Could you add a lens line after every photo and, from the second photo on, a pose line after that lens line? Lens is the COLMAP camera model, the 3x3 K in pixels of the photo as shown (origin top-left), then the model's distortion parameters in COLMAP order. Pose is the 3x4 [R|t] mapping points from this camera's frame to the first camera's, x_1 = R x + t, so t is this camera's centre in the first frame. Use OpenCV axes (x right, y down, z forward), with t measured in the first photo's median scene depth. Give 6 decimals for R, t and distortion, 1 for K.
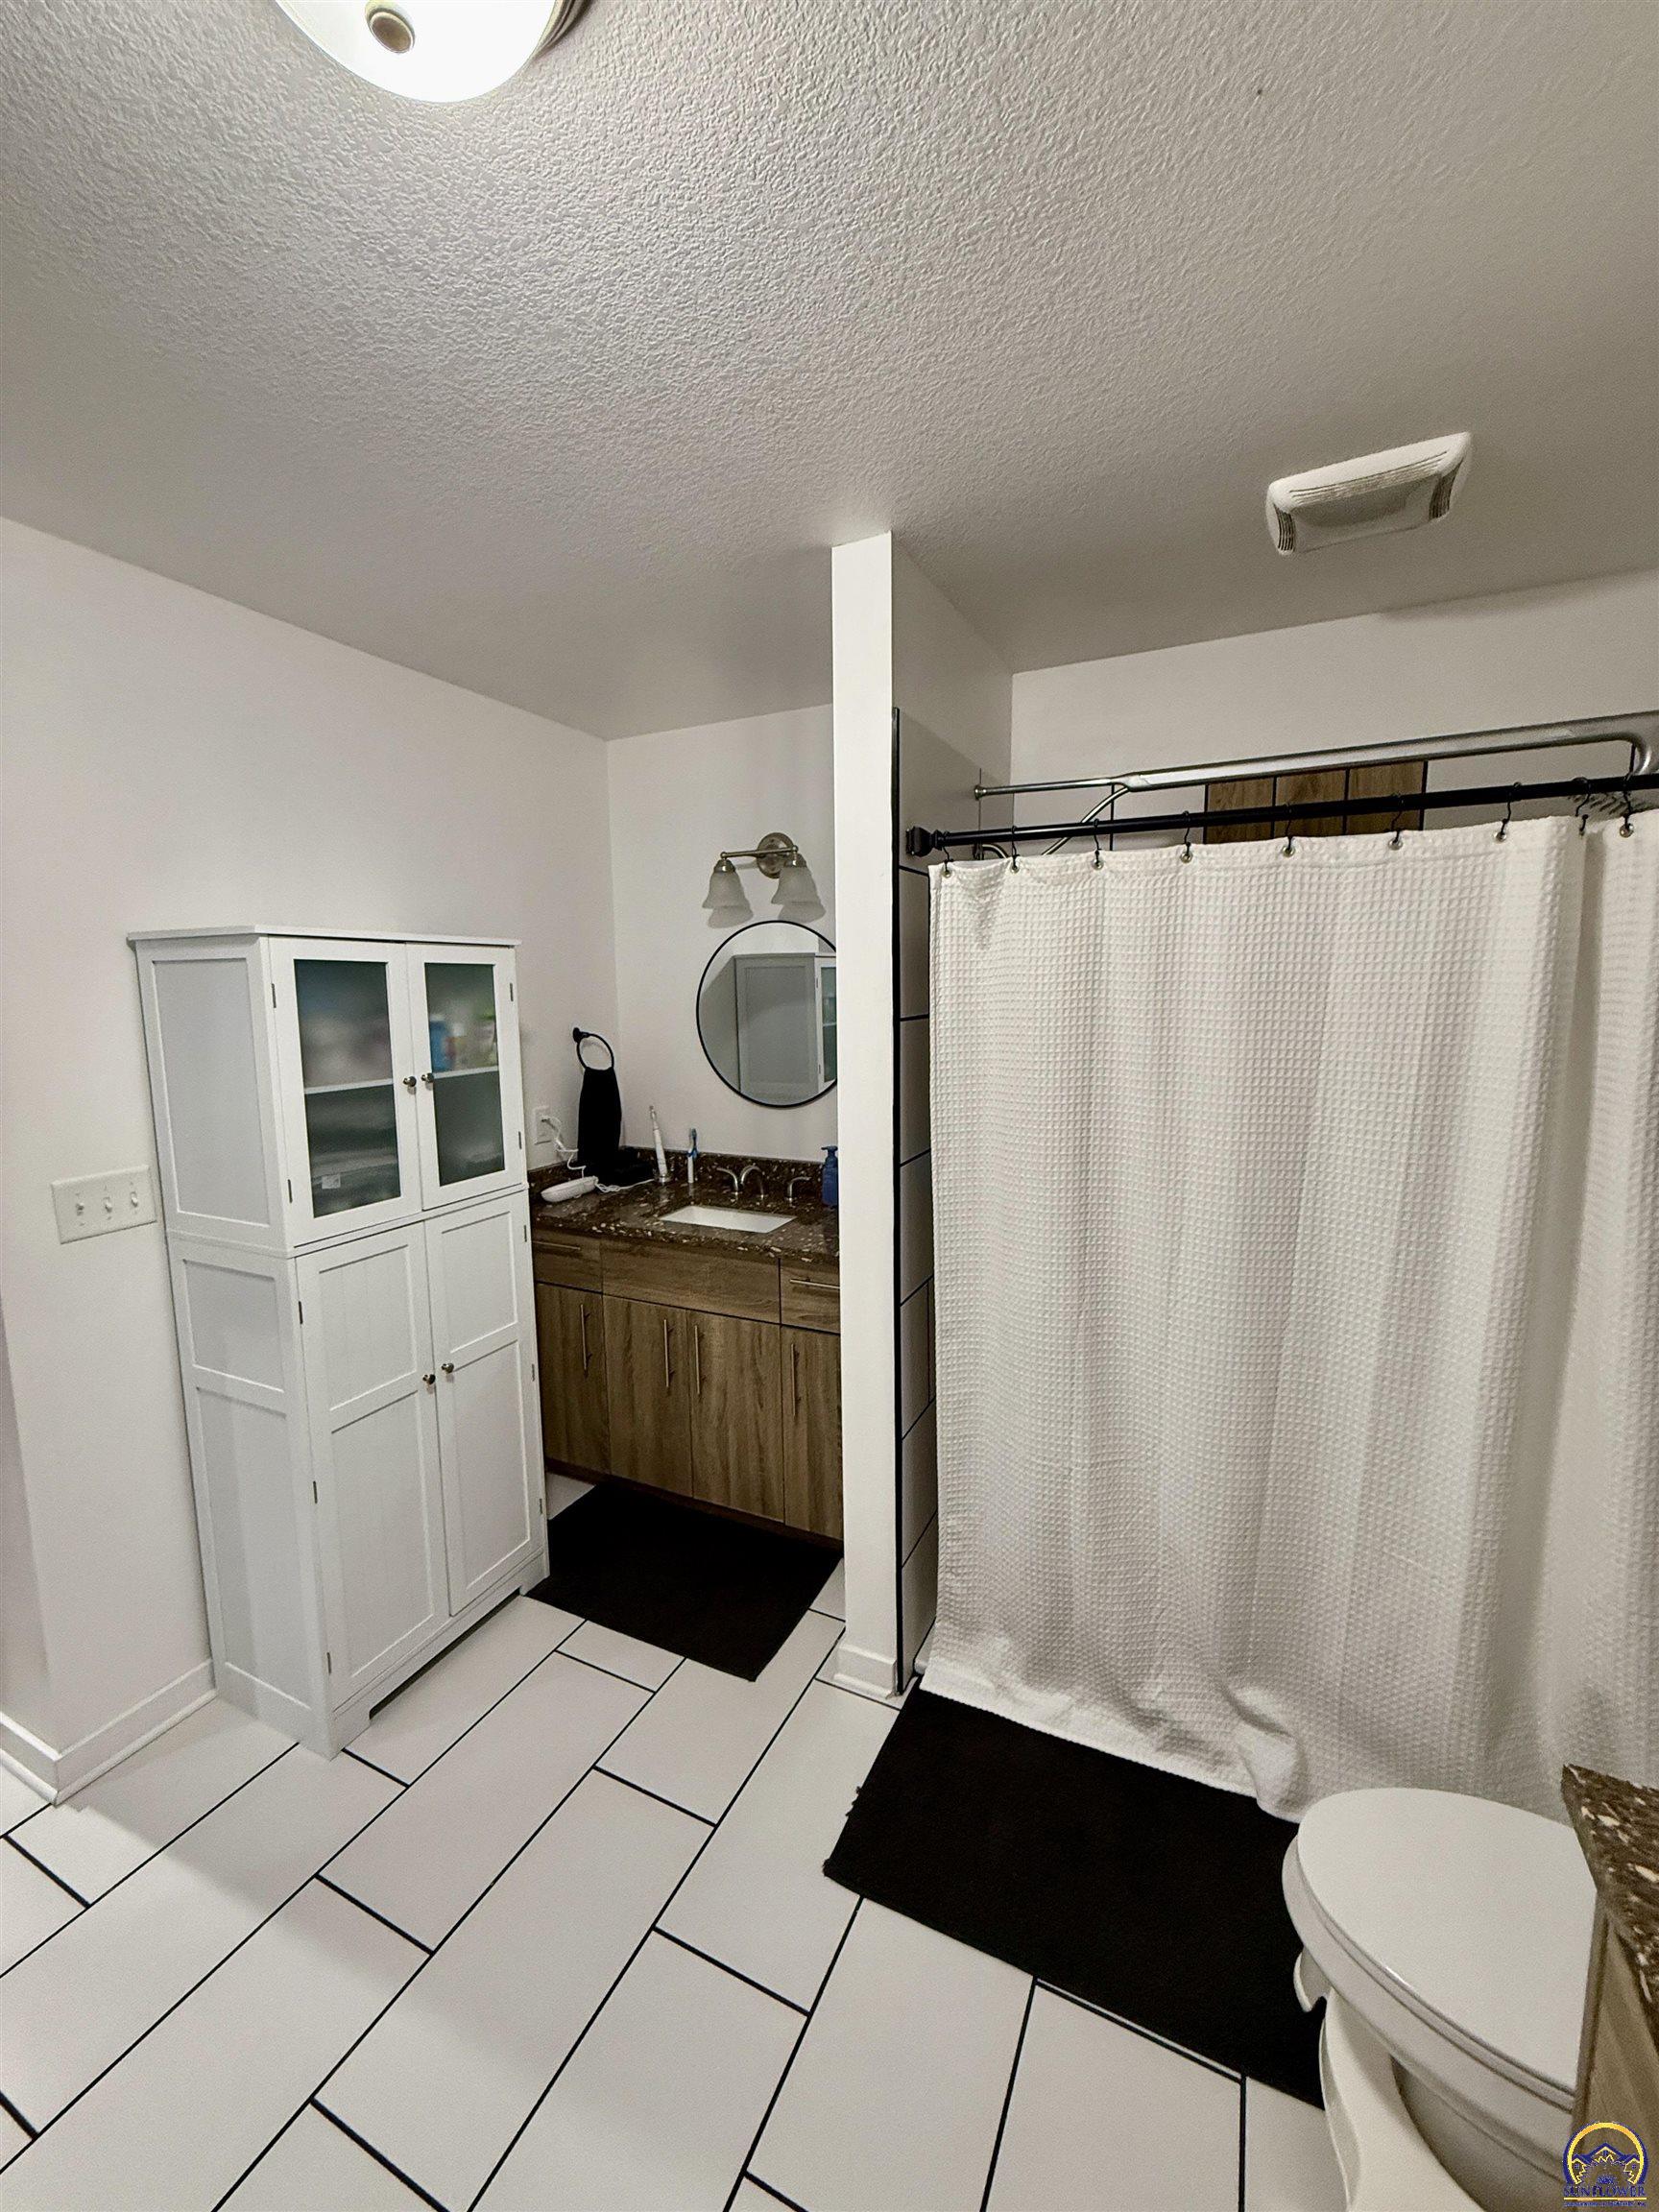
lens RADIAL K [[879.7, 0, 829.4], [0, 879.7, 1100.5], [0, 0, 1]] dist [-0.001167, -0.000250]
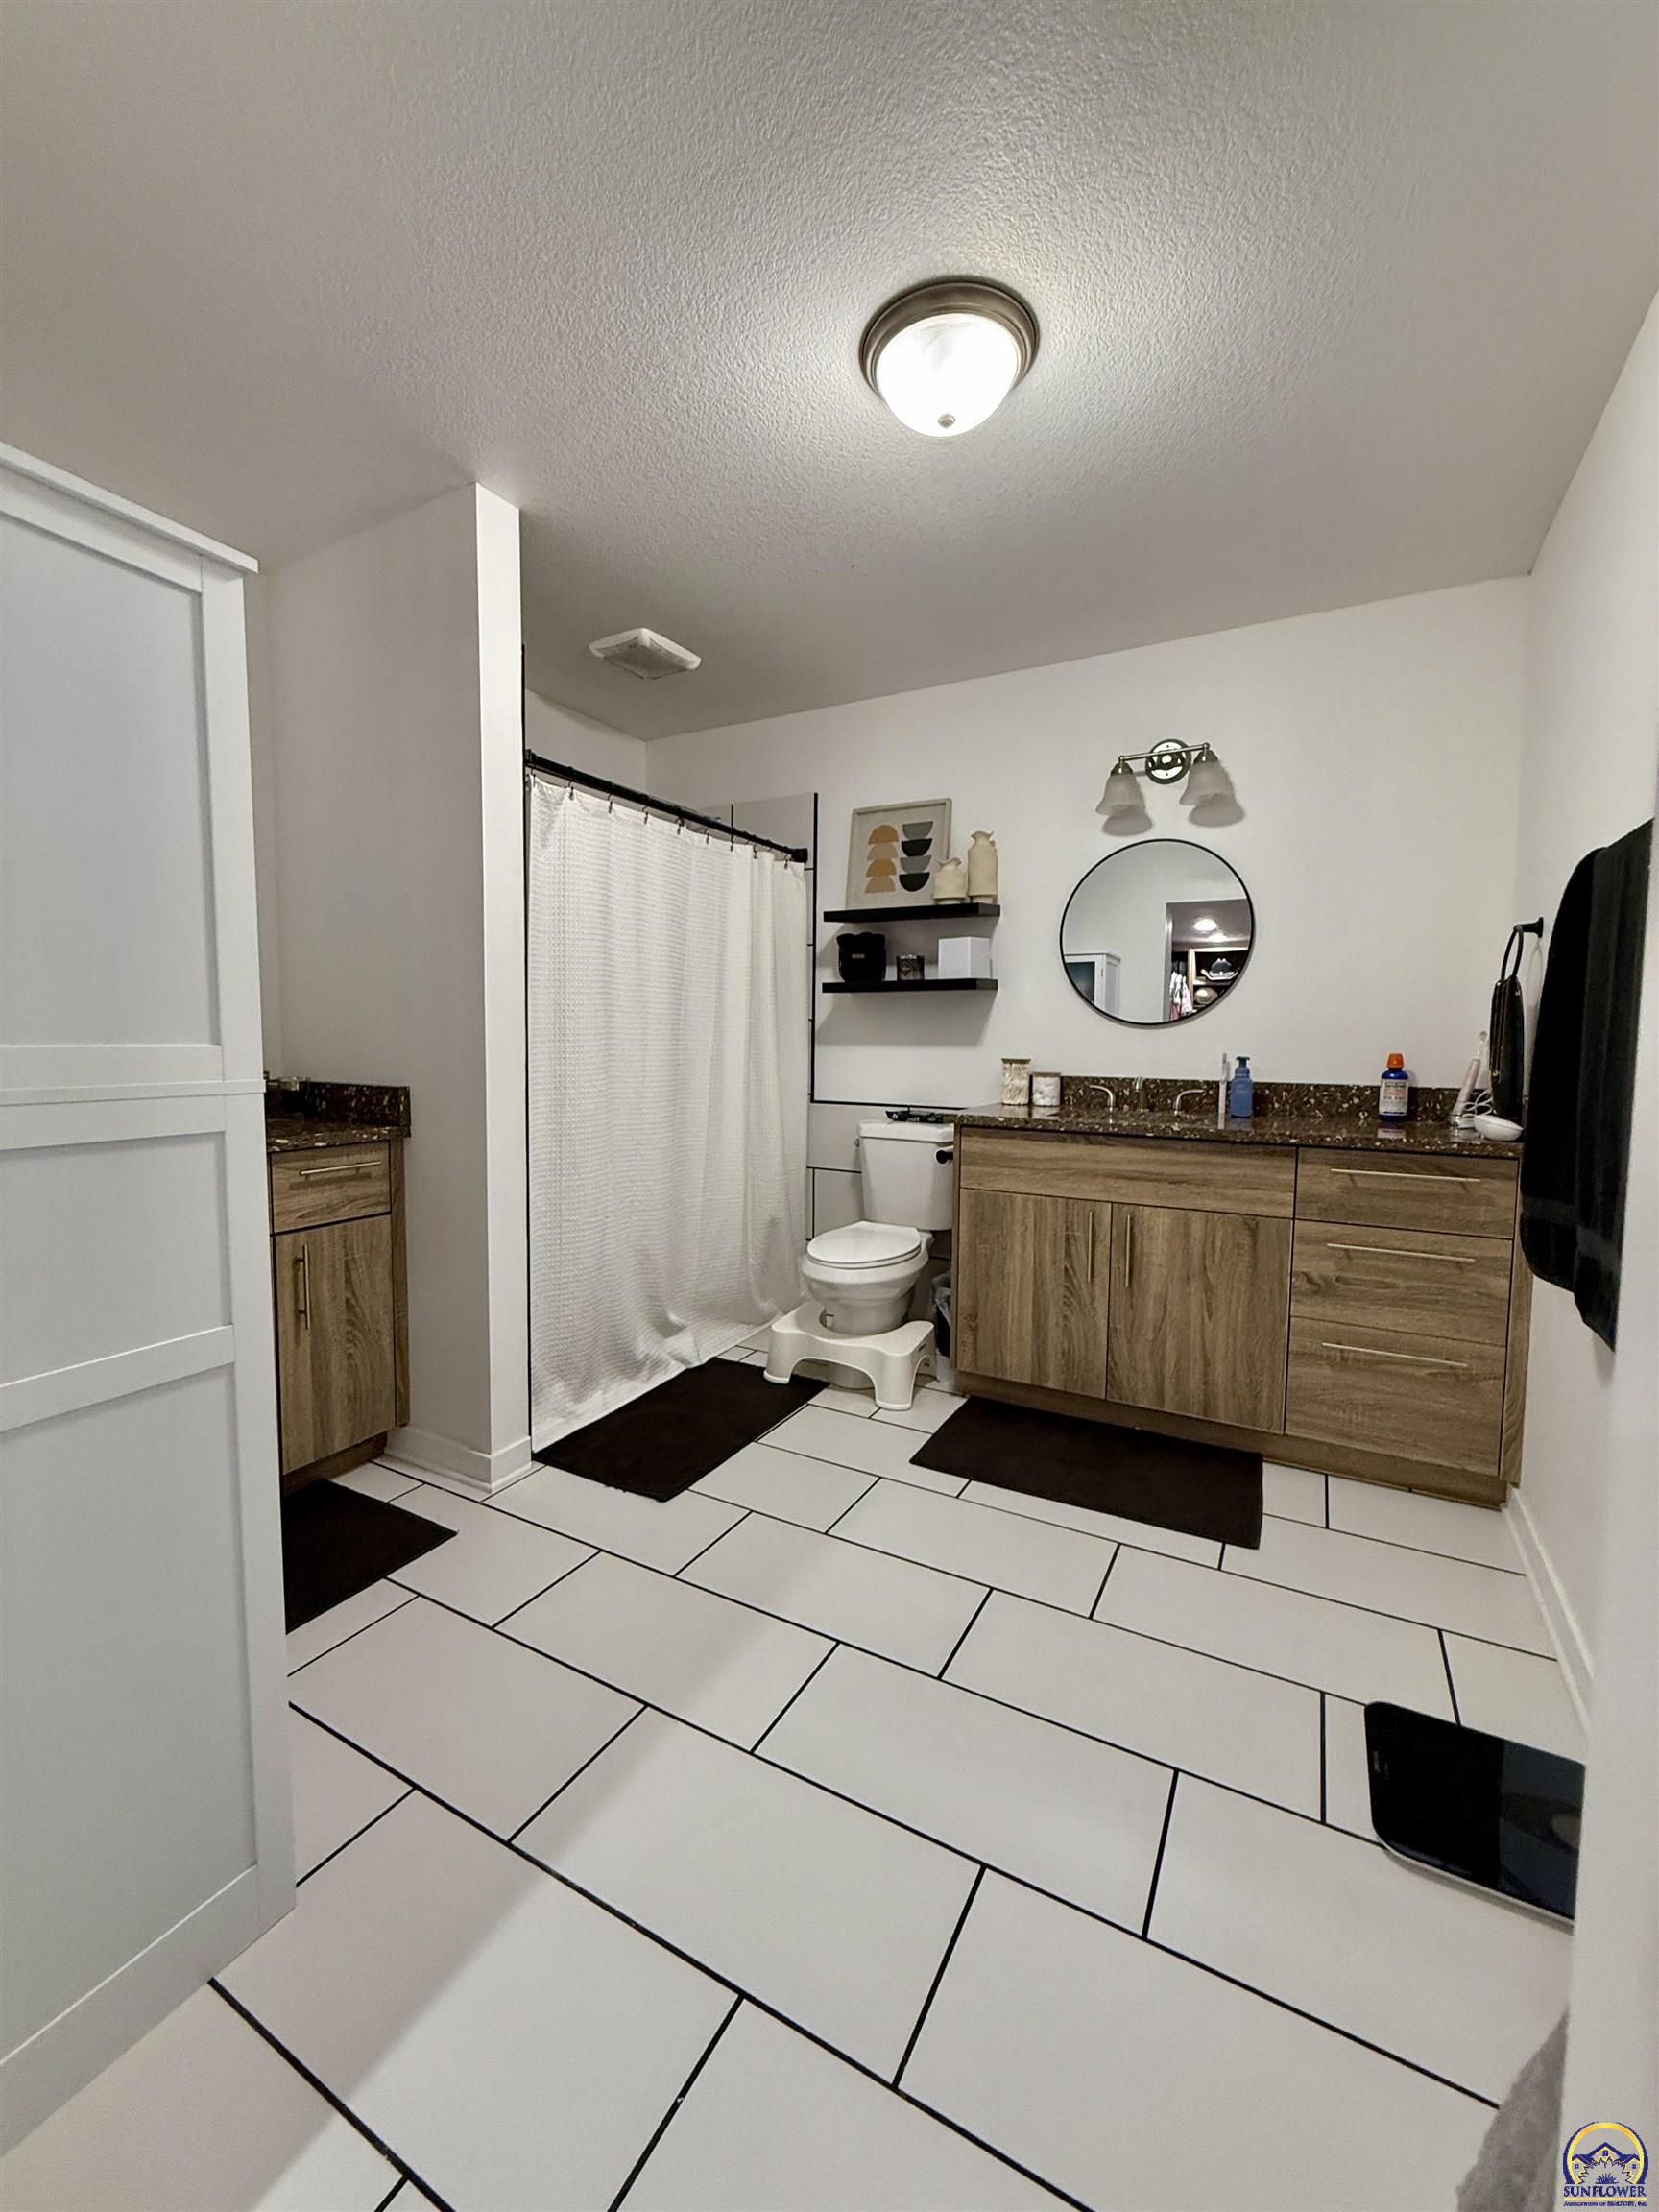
lens RADIAL K [[879.7, 0, 829.4], [0, 879.7, 1100.5], [0, 0, 1]] dist [-0.001167, -0.000250]
pose [[0.055712, -0.061579, 0.996546, -1.268600], [0.119858, 0.991291, 0.054553, 0.208063], [-0.991227, 0.116405, 0.062607, 0.565747]]
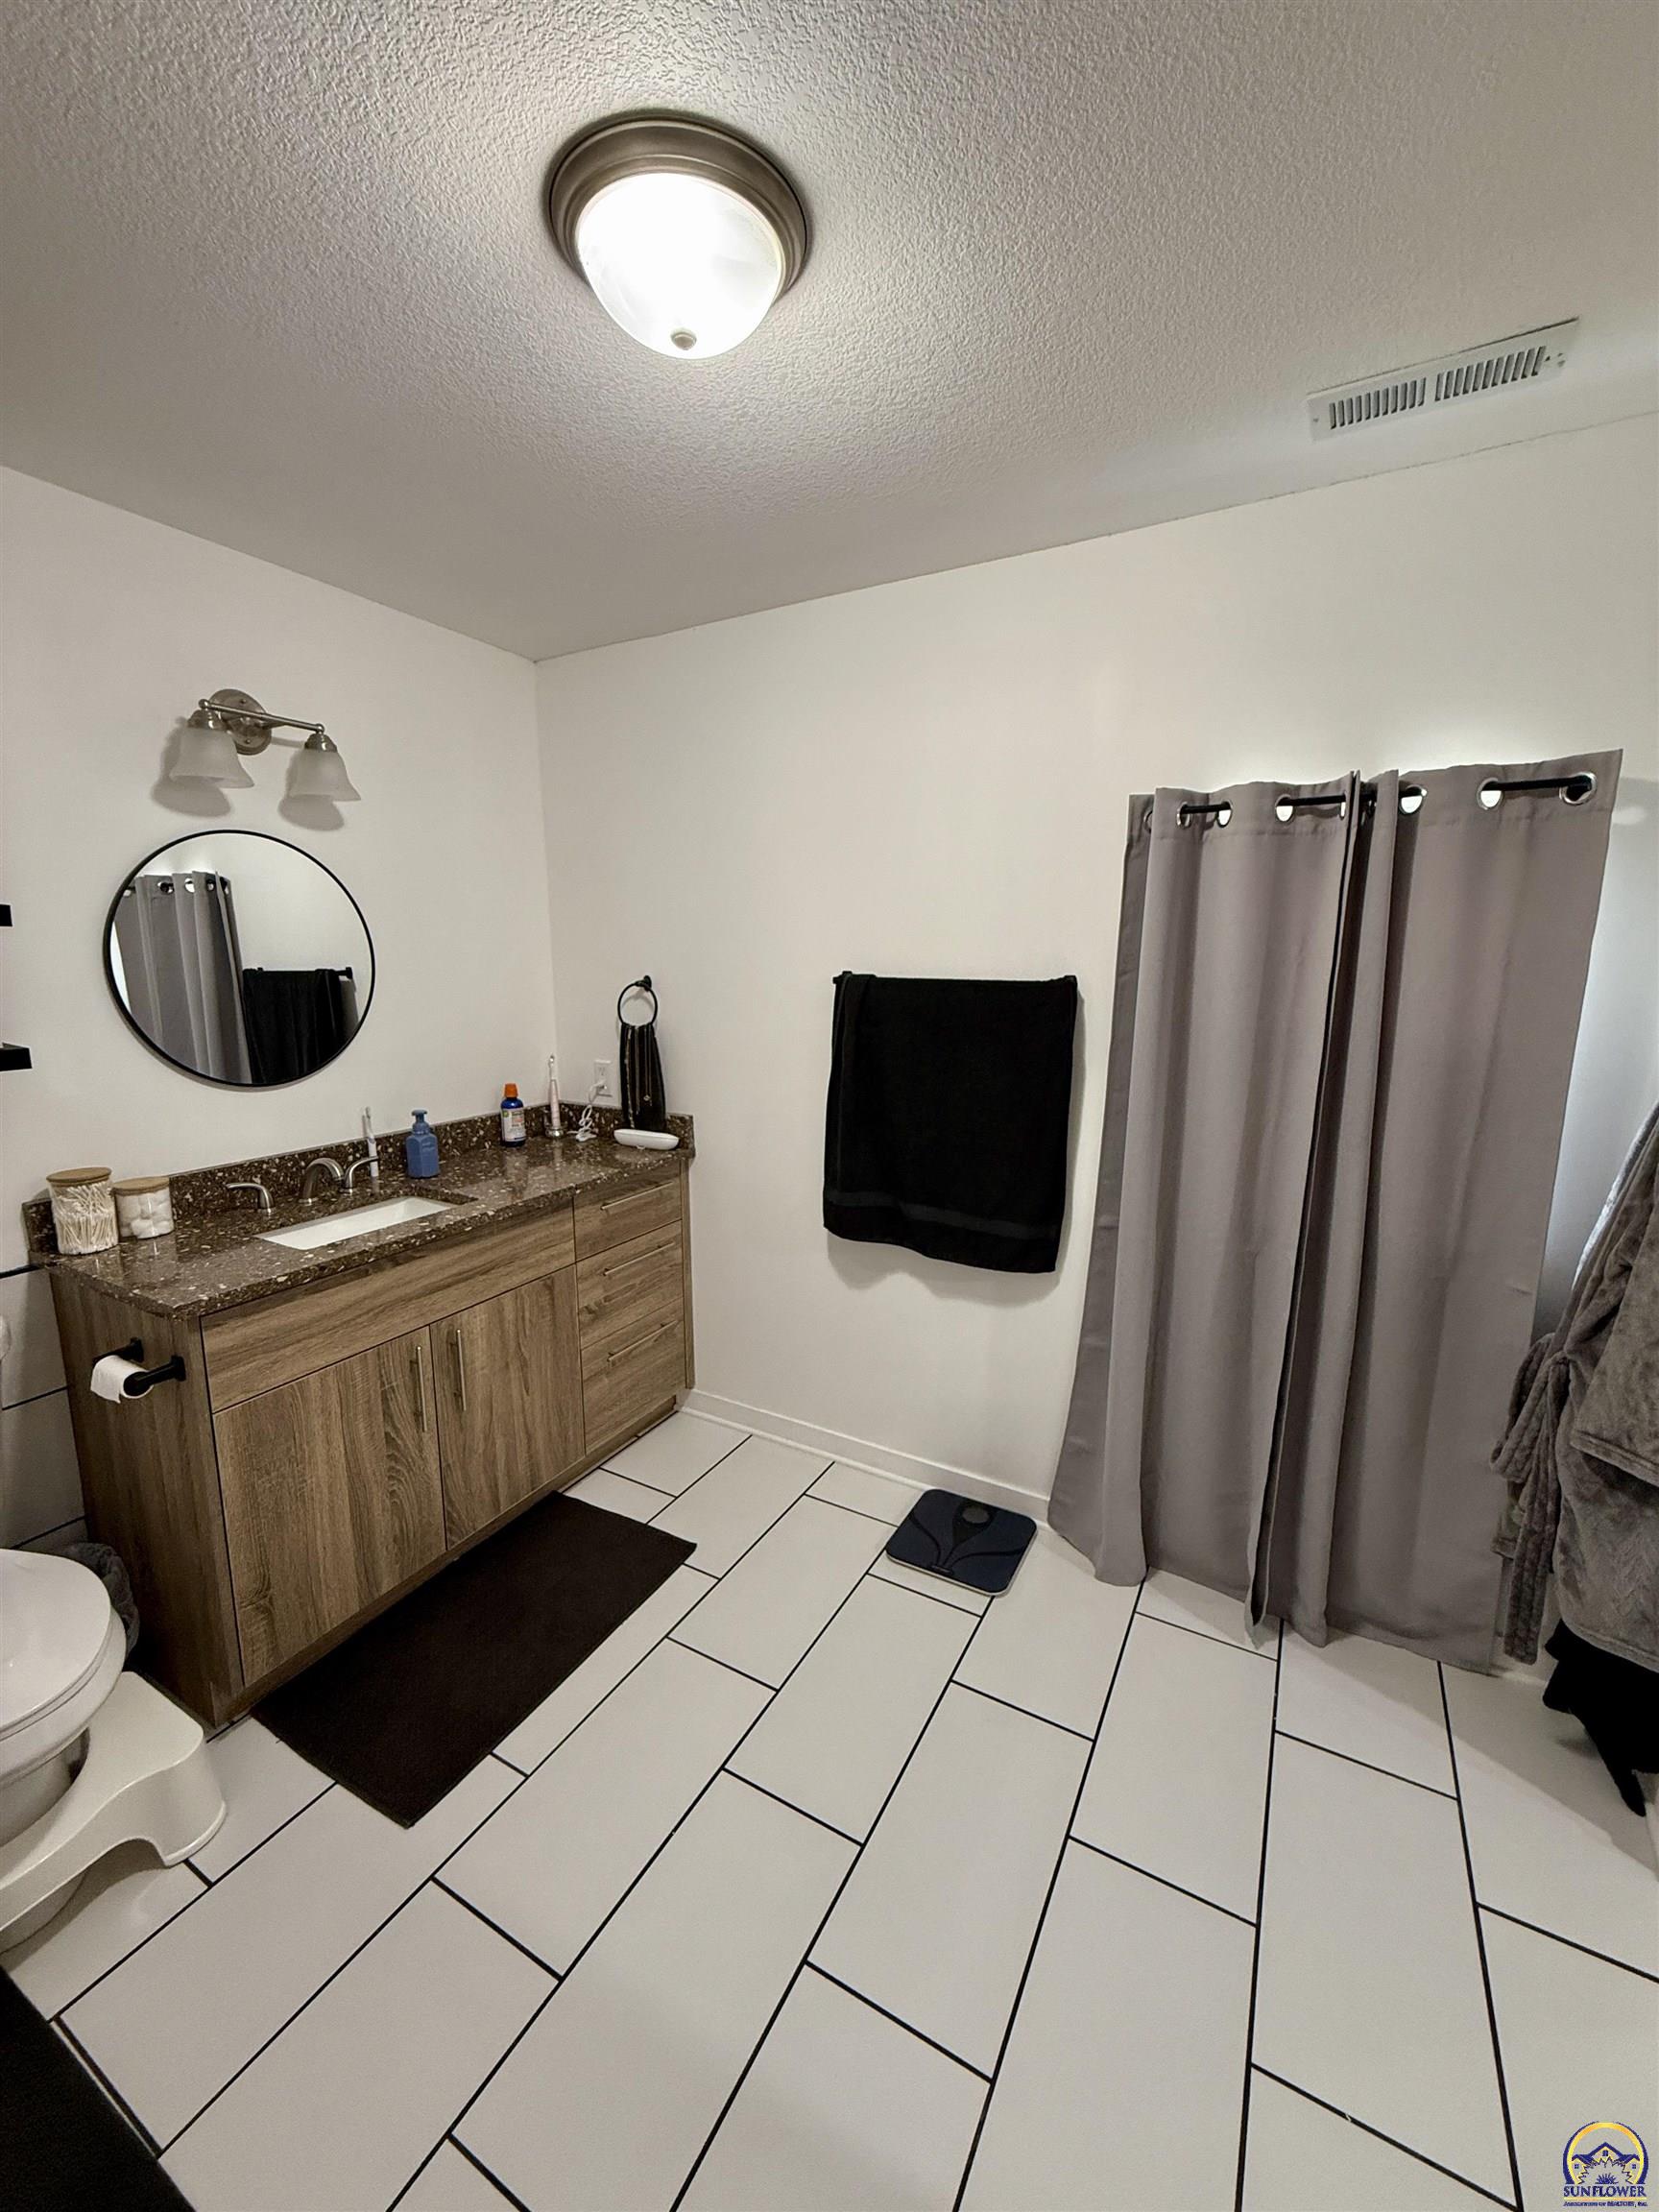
lens RADIAL K [[879.7, 0, 829.4], [0, 879.7, 1100.5], [0, 0, 1]] dist [-0.001167, -0.000250]
pose [[-0.998206, -0.002357, 0.059819, -0.369740], [0.015262, 0.956190, 0.292350, -0.118476], [-0.057887, 0.292738, -0.954439, 1.233509]]
